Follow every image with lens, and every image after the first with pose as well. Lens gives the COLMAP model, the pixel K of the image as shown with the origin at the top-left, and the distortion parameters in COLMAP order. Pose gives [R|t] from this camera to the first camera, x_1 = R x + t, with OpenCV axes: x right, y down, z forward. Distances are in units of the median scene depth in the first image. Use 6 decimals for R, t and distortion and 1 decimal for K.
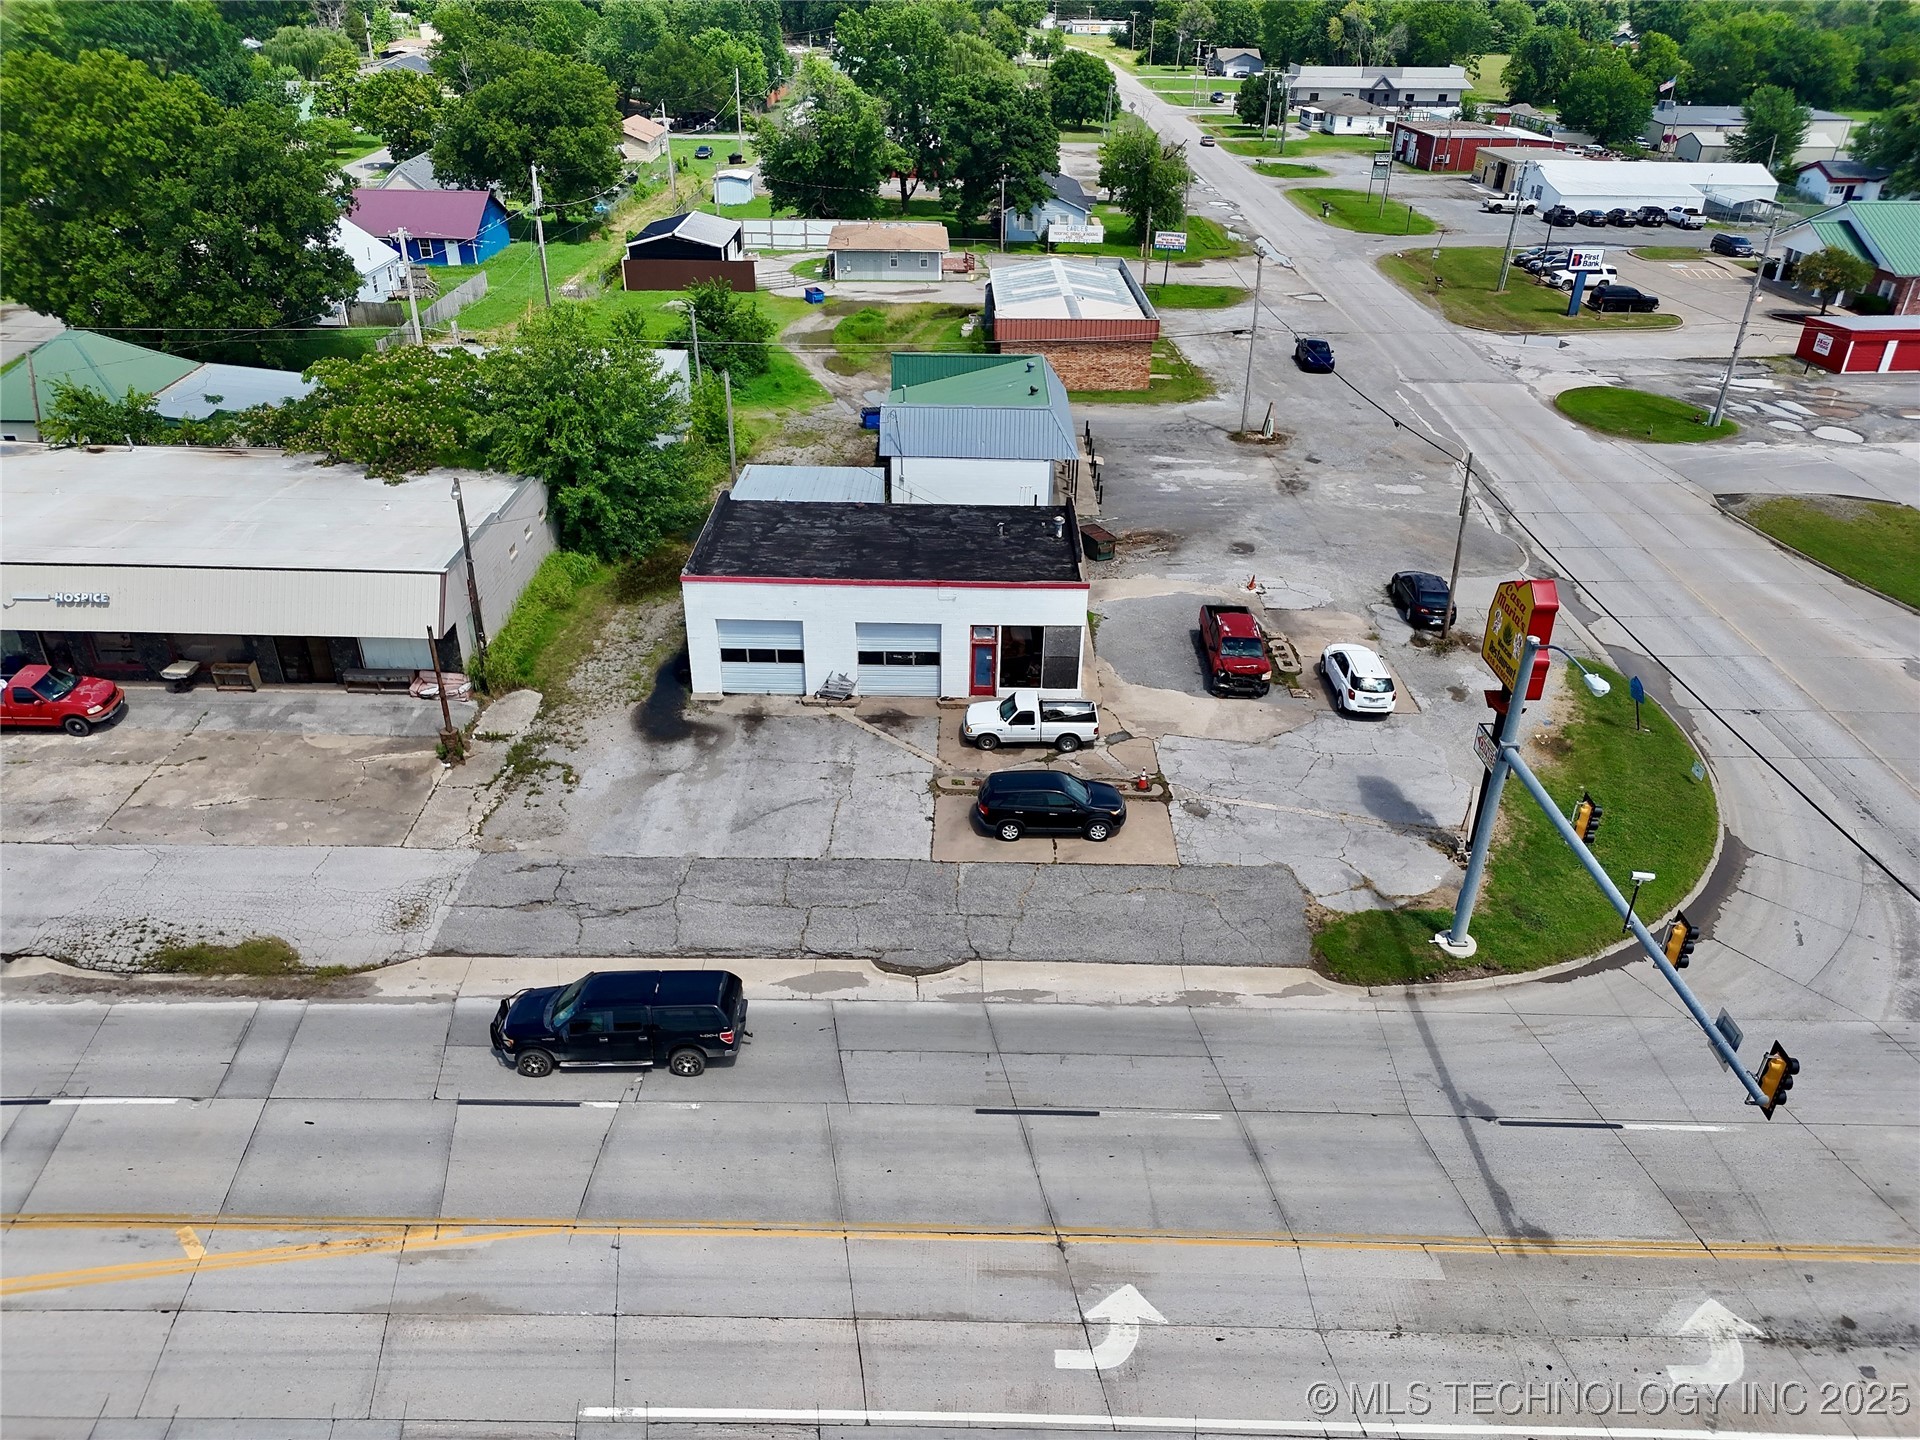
lens RADIAL K [[1343.4, 0, 958.7], [0, 1343.4, 724.9], [0, 0, 1]] dist [0.075321, -0.078154]
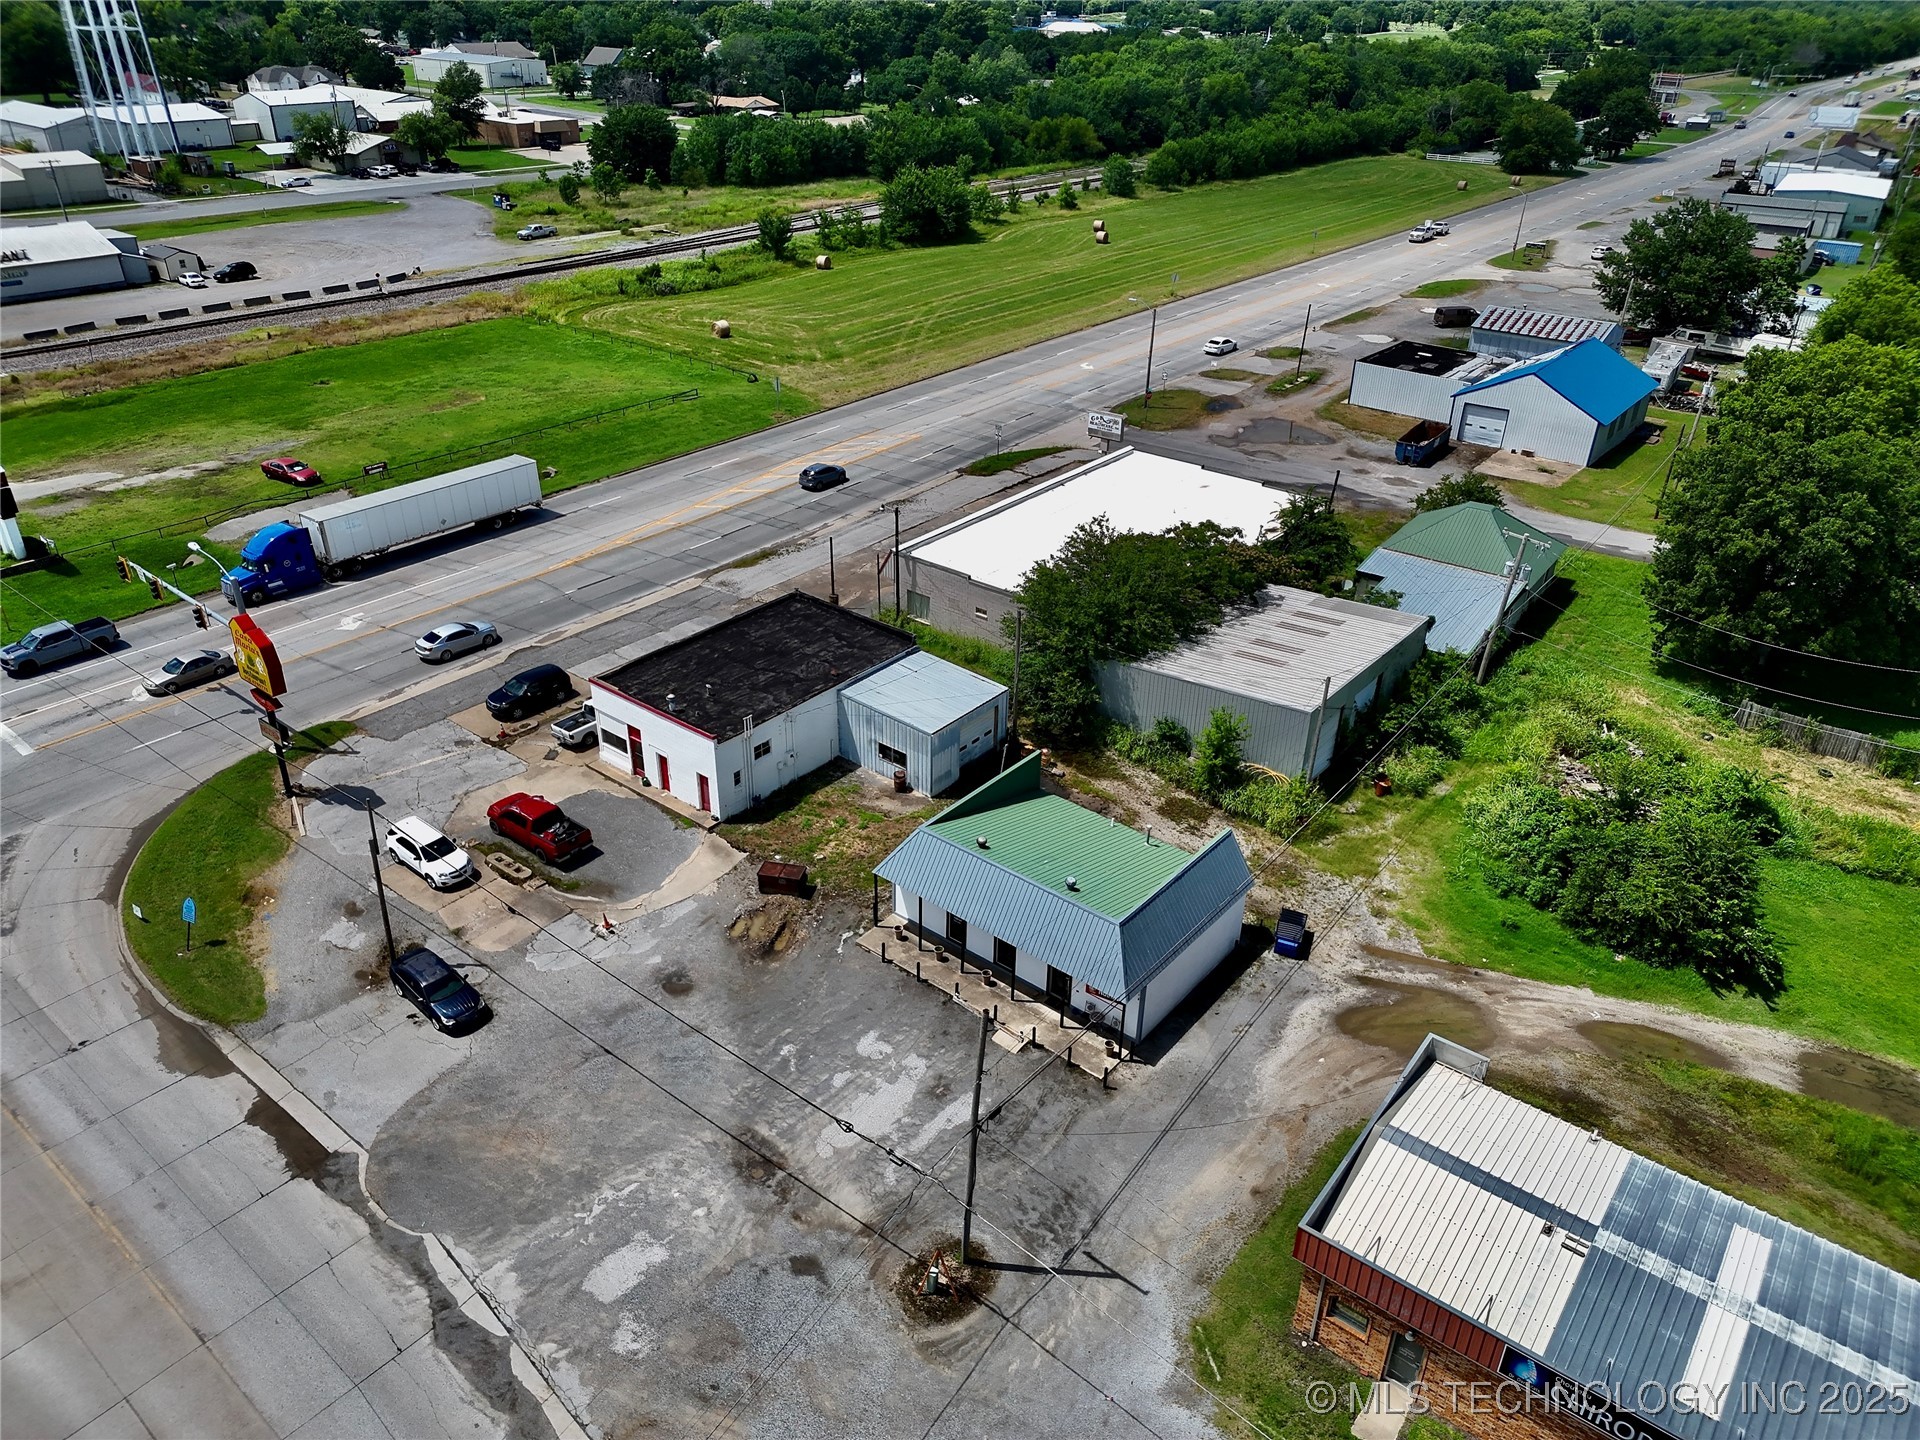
lens RADIAL K [[1352.3, 0, 958.1], [0, 1352.3, 712.4], [0, 0, 1]] dist [0.079285, -0.081829]
pose [[-0.622184, 0.356081, -0.697204, 0.824260], [-0.406750, 0.613903, 0.676519, -1.149791], [0.668911, 0.704507, -0.237124, 1.553314]]
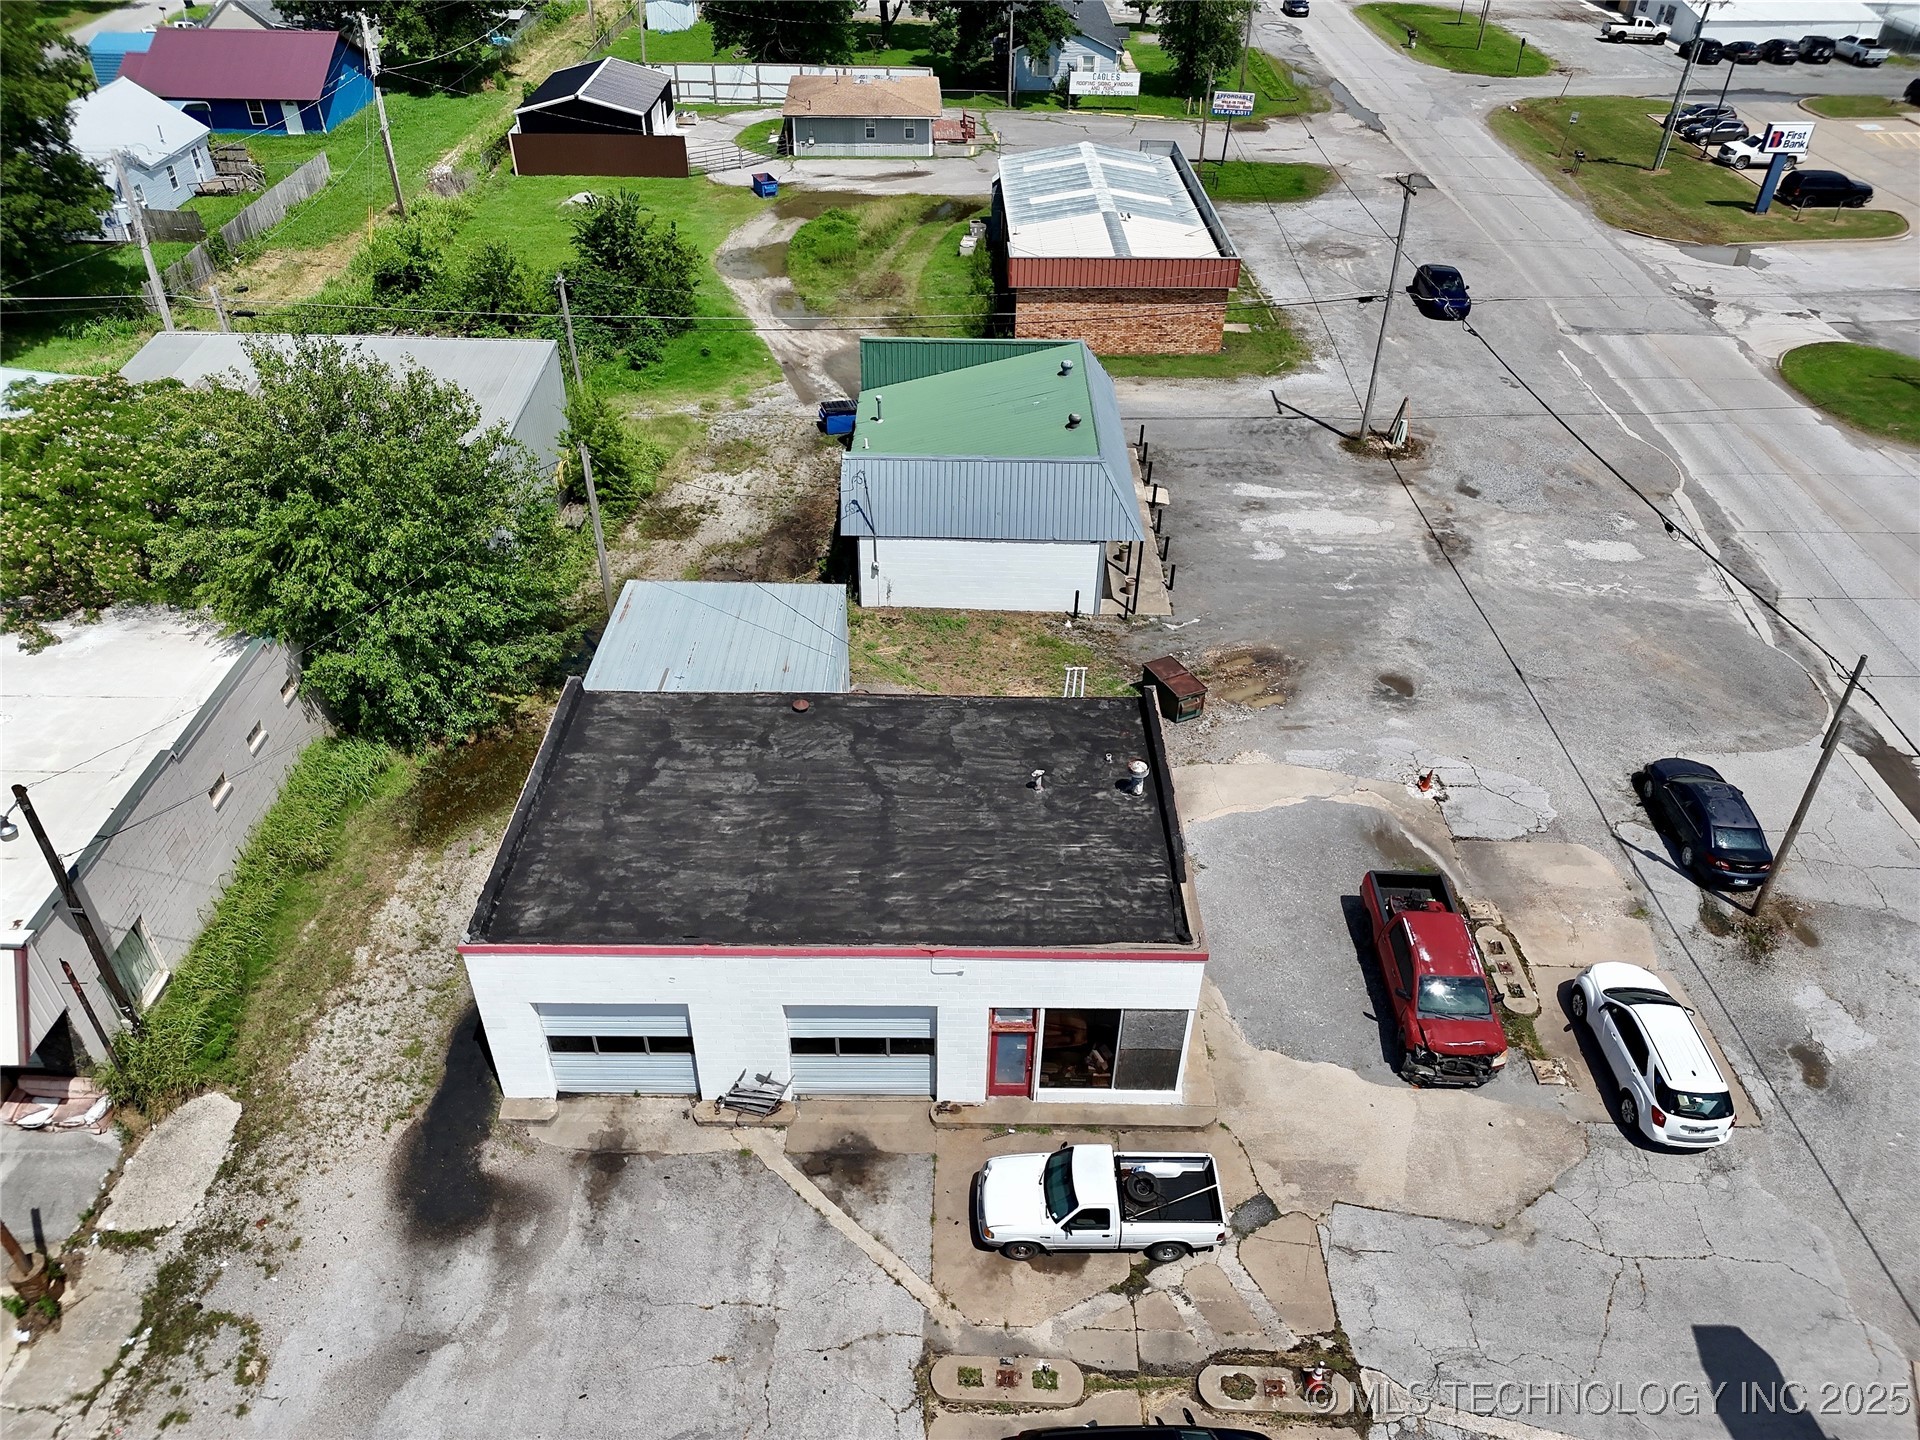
lens RADIAL K [[1350.4, 0, 958.6], [0, 1350.4, 720.7], [0, 0, 1]] dist [0.055455, -0.048562]
pose [[0.999984, -0.002841, 0.004977, -0.006339], [0.002164, 0.991356, 0.131184, -0.261049], [-0.005306, -0.131171, 0.991346, 0.447221]]
